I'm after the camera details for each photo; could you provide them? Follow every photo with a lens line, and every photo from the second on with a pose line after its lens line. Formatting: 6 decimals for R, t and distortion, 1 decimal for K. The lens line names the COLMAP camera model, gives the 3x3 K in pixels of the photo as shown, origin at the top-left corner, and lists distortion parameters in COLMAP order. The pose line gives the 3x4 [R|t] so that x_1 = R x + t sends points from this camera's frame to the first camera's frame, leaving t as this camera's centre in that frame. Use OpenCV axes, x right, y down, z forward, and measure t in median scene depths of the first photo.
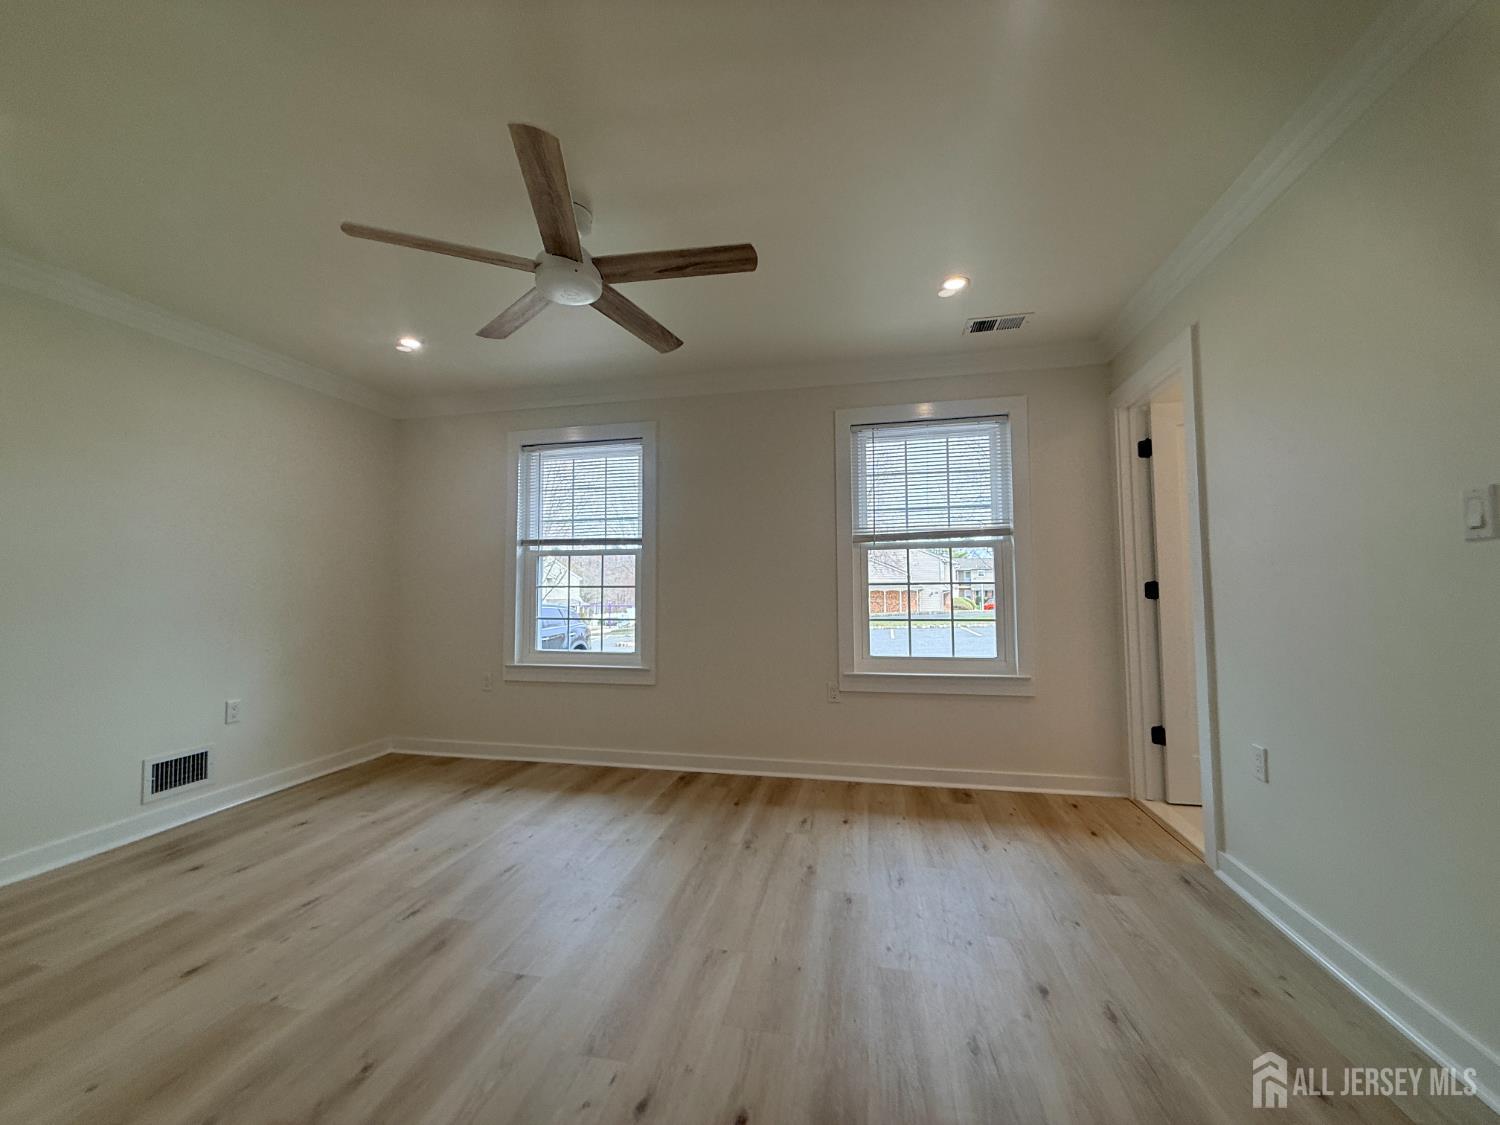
lens RADIAL K [[597.1, 0, 746.5], [0, 597.1, 561.2], [0, 0, 1]] dist [-0.001418, 0.000292]
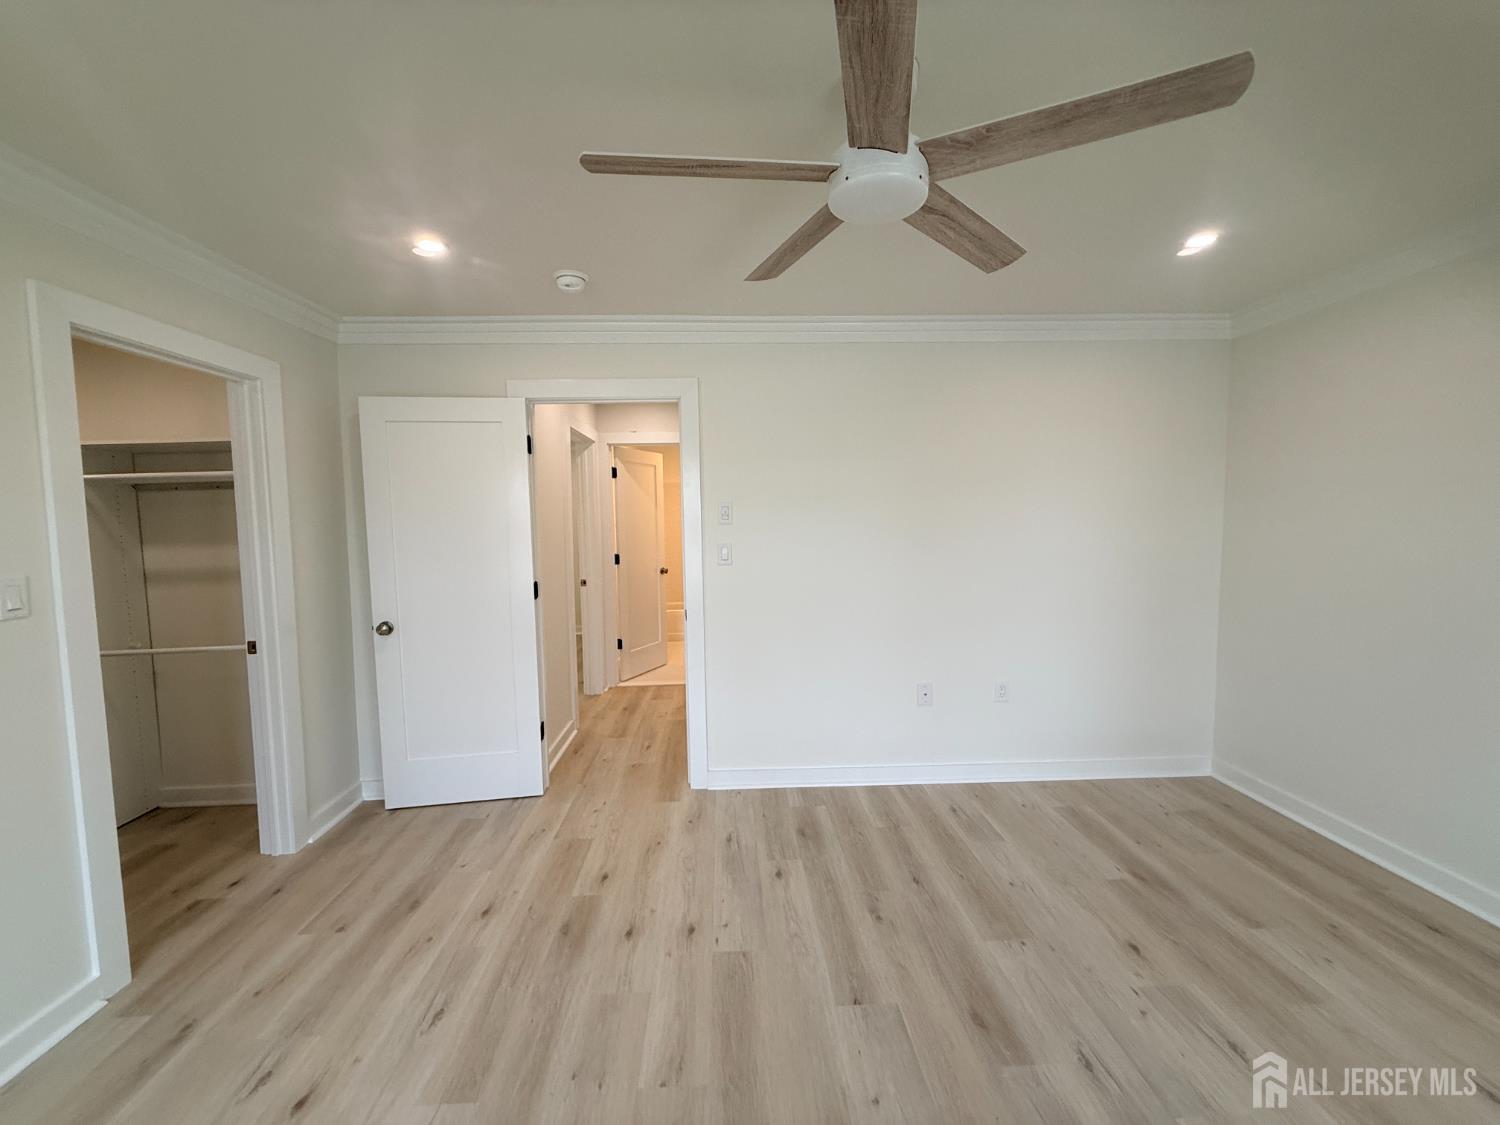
lens RADIAL K [[597.1, 0, 746.5], [0, 597.1, 561.2], [0, 0, 1]] dist [-0.001418, 0.000292]
pose [[-0.970266, 0.041969, -0.238375, 0.015303], [0.037129, 0.999004, 0.024762, -0.078567], [0.239177, 0.015175, -0.970857, 1.548852]]
